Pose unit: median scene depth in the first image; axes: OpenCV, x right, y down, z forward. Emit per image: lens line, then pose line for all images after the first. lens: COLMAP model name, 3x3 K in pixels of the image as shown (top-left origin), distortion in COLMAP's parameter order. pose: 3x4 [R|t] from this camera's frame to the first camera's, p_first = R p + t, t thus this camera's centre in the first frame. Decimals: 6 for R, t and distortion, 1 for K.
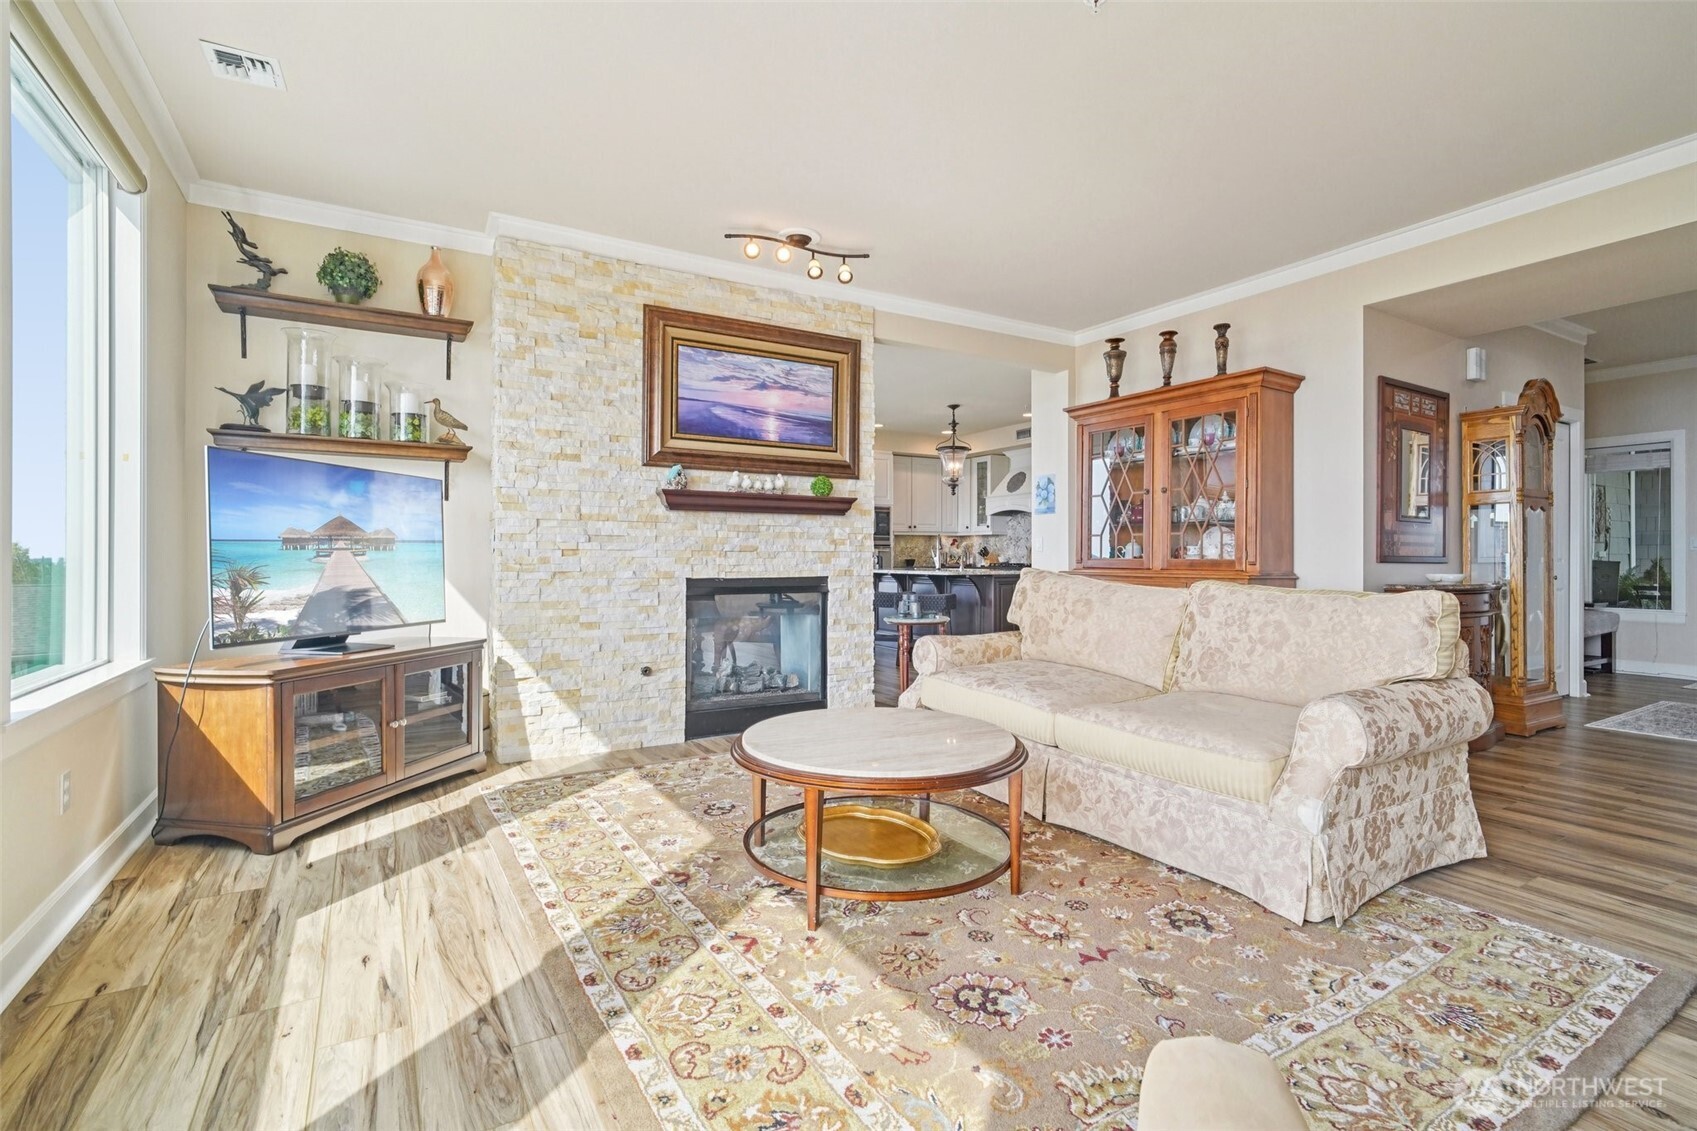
lens RADIAL K [[803.1, 0, 850.3], [0, 803.1, 548.3], [0, 0, 1]] dist [-0.025157, 0.013667]
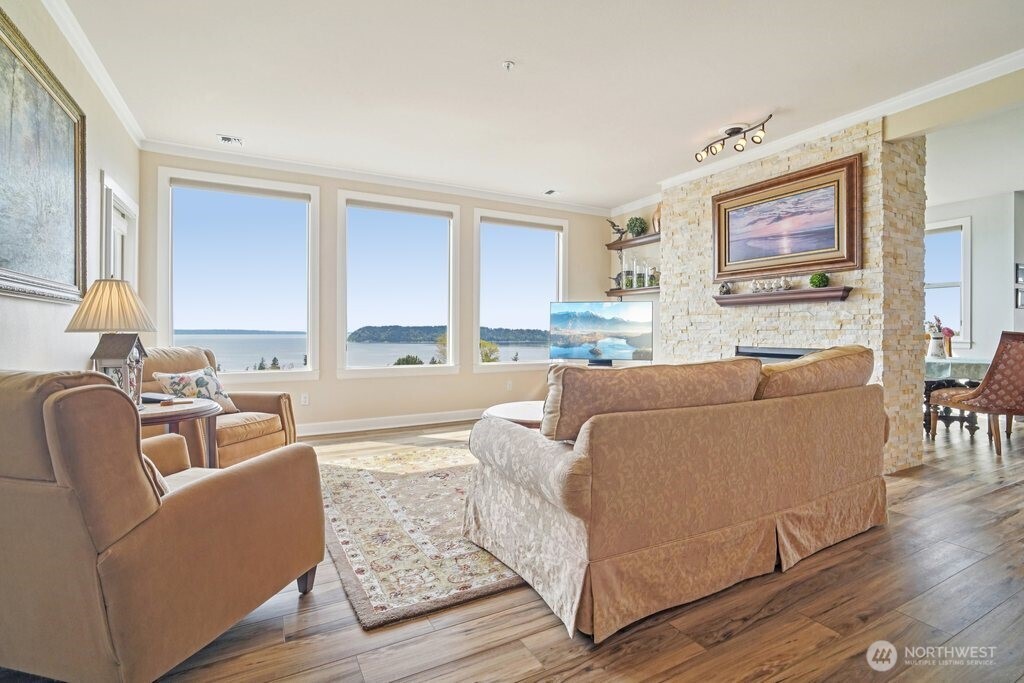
lens RADIAL K [[484.6, 0, 513.1], [0, 484.6, 331.1], [0, 0, 1]] dist [-0.025157, 0.013667]
pose [[-0.054211, -0.005093, -0.998517, 0.872016], [0.006232, 0.999966, -0.005439, 0.008393], [0.998510, -0.006517, -0.054177, 0.601177]]
